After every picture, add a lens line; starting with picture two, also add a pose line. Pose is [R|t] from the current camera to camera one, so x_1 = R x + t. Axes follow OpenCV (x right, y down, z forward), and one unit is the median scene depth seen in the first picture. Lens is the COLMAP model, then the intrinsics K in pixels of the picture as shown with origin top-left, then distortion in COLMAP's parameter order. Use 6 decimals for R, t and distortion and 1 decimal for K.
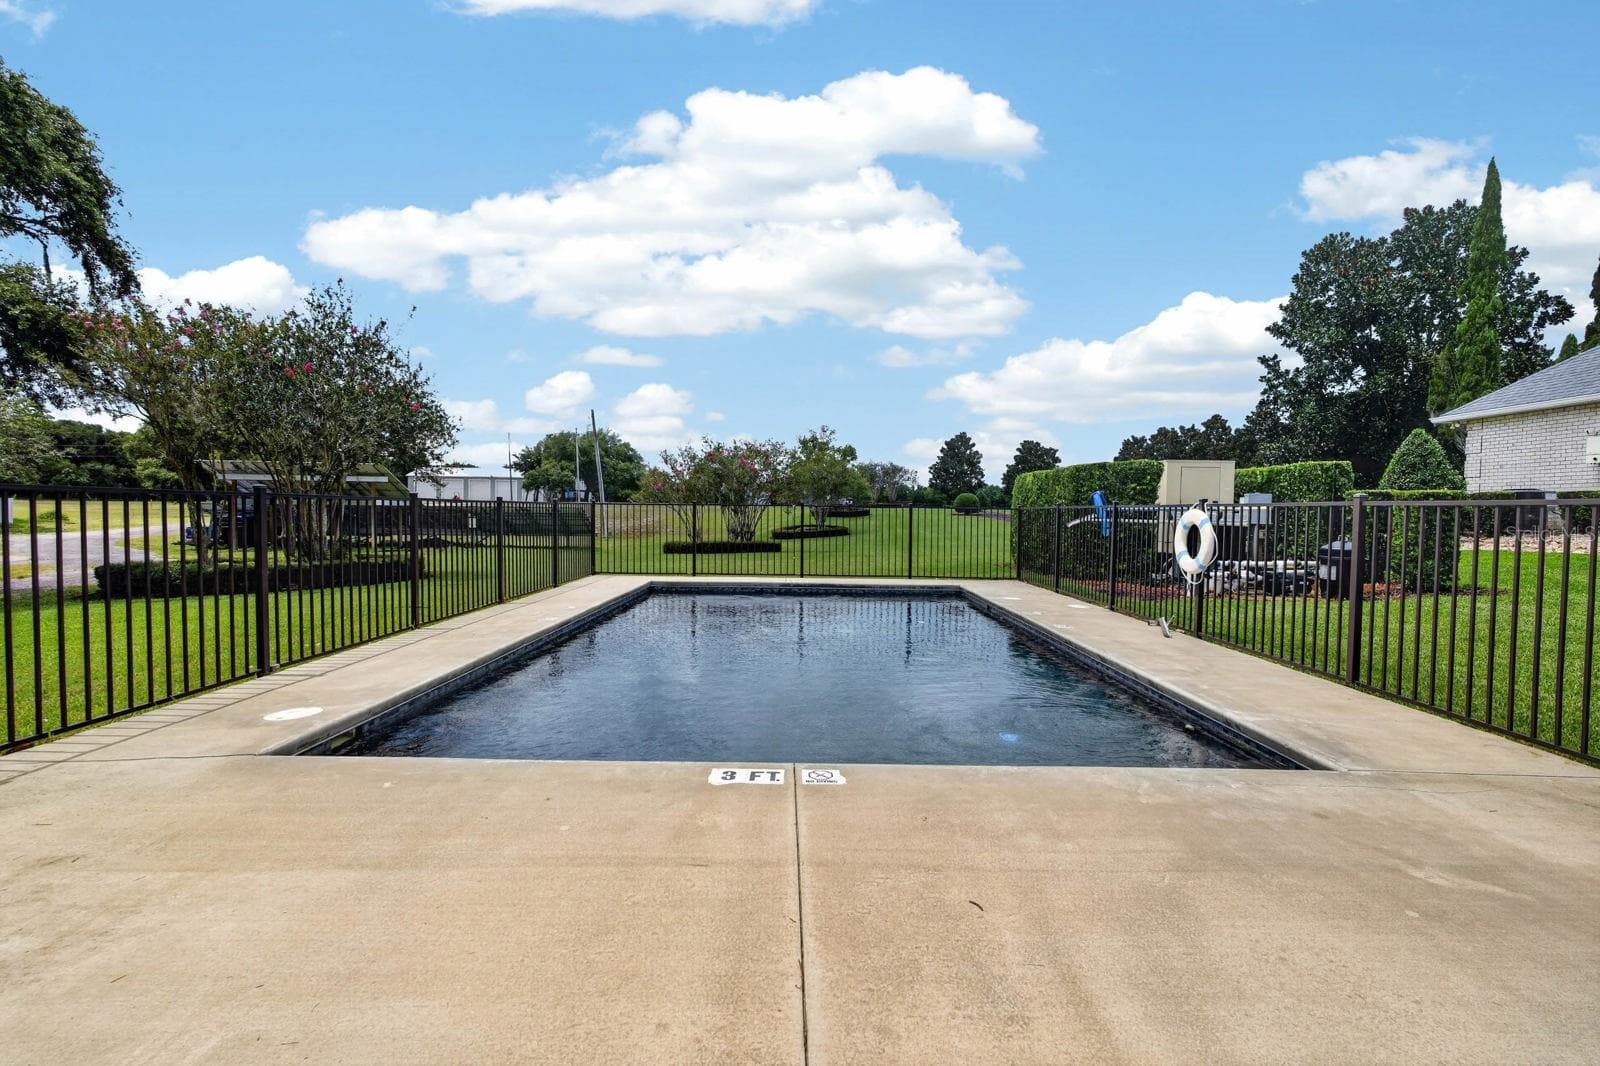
lens RADIAL K [[702.2, 0, 804.4], [0, 702.2, 533.9], [0, 0, 1]] dist [-0.011724, 0.006561]
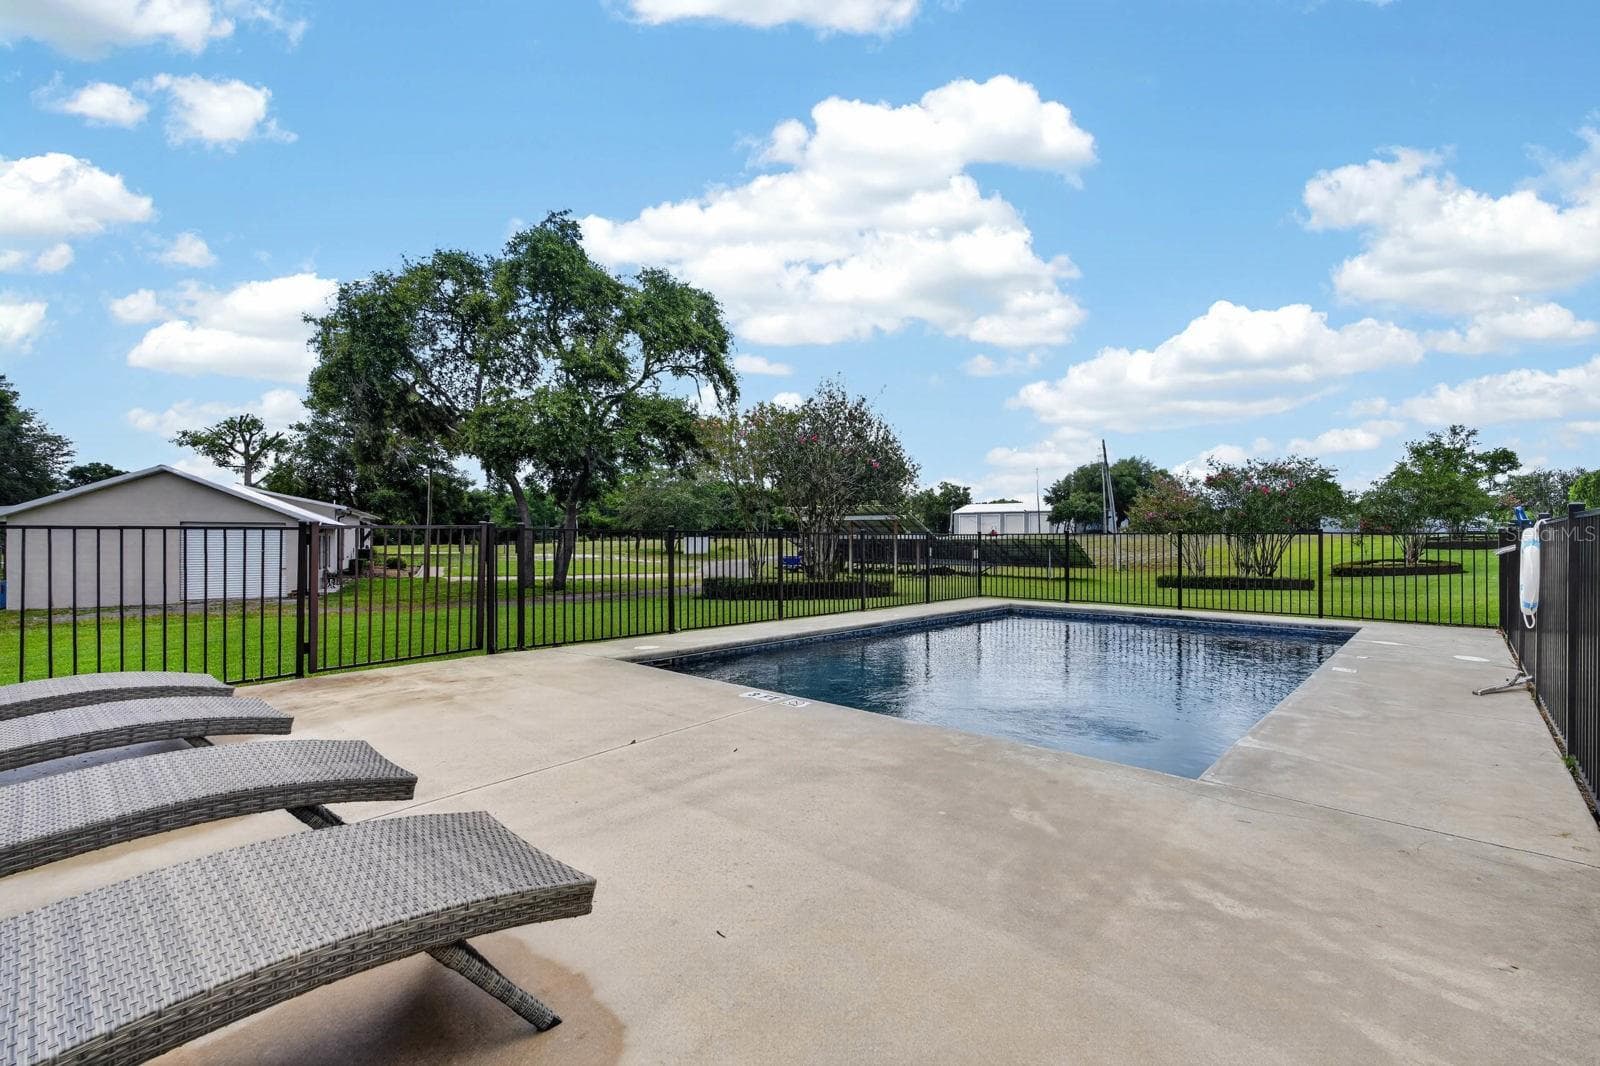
lens RADIAL K [[702.2, 0, 804.4], [0, 702.2, 533.9], [0, 0, 1]] dist [-0.011724, 0.006561]
pose [[0.746355, -0.015964, -0.665356, 0.105052], [-0.015223, 0.999041, -0.041045, 0.002909], [0.665374, 0.040763, 0.745397, -0.016921]]
